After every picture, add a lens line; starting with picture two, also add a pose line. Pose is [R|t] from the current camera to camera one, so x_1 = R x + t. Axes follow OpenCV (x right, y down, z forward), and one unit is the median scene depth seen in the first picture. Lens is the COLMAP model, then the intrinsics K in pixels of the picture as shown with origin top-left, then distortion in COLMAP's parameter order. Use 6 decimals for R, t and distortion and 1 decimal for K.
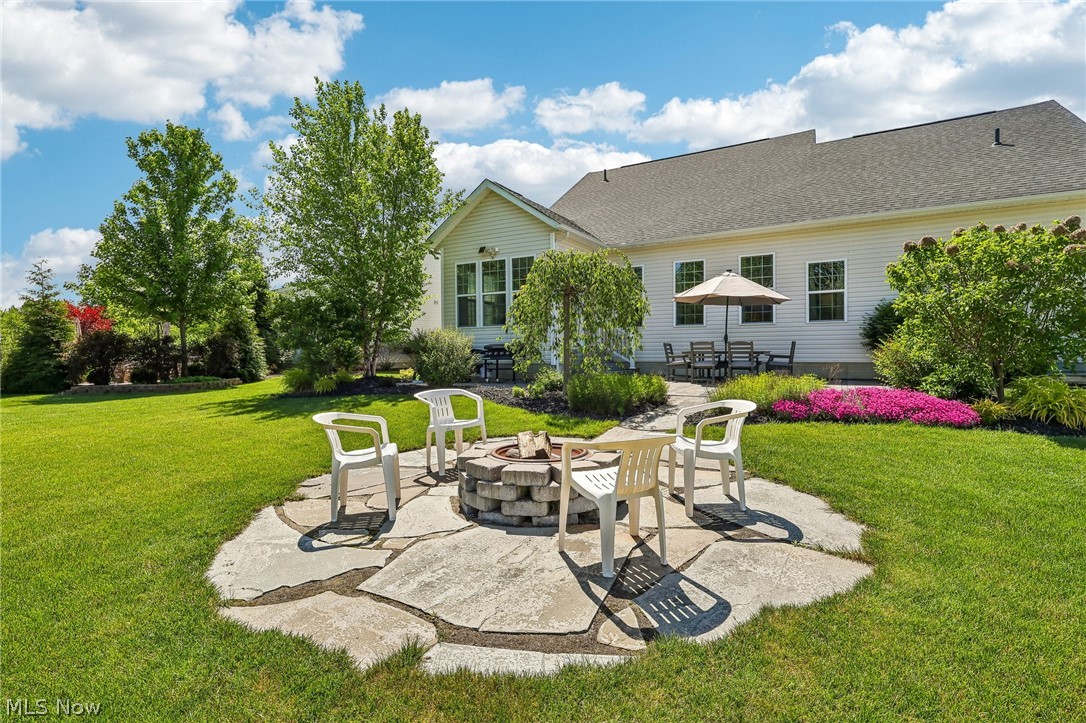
lens RADIAL K [[504.4, 0, 540.3], [0, 504.4, 366.1], [0, 0, 1]] dist [-0.000681, -0.000229]
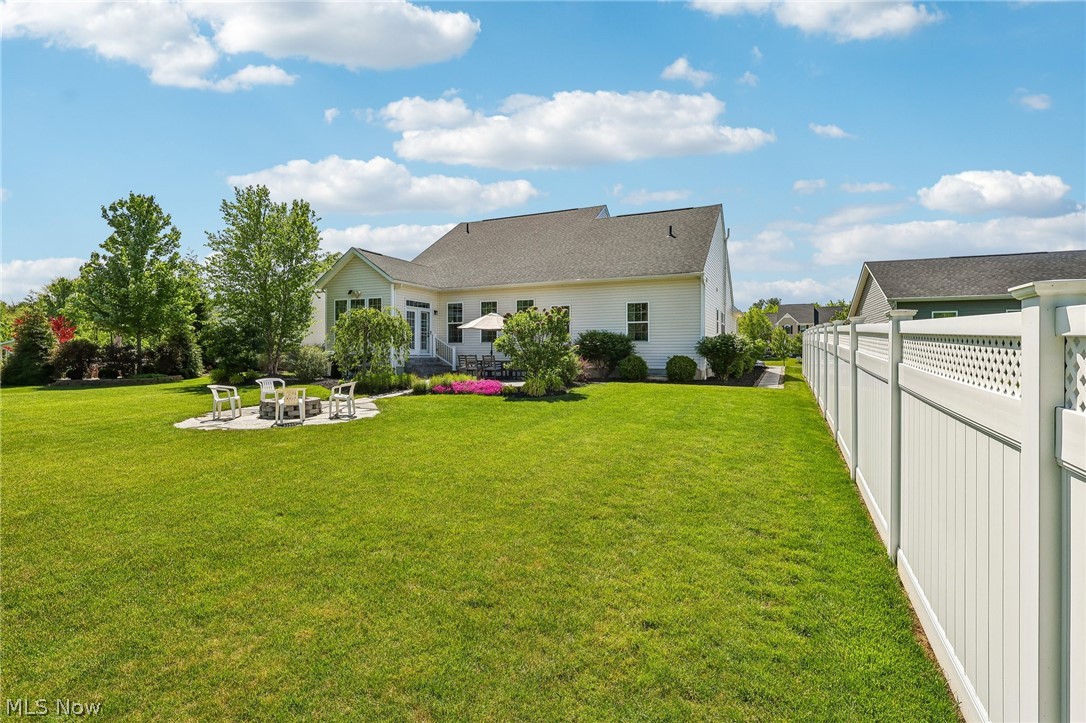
lens RADIAL K [[511.4, 0, 543.0], [0, 511.4, 361.5], [0, 0, 1]] dist [-0.001278, -0.000190]
pose [[0.996791, 0.008391, 0.079604, 0.364371], [-0.007517, 0.999908, -0.011275, -0.007688], [-0.079691, 0.010640, 0.996763, -0.620670]]
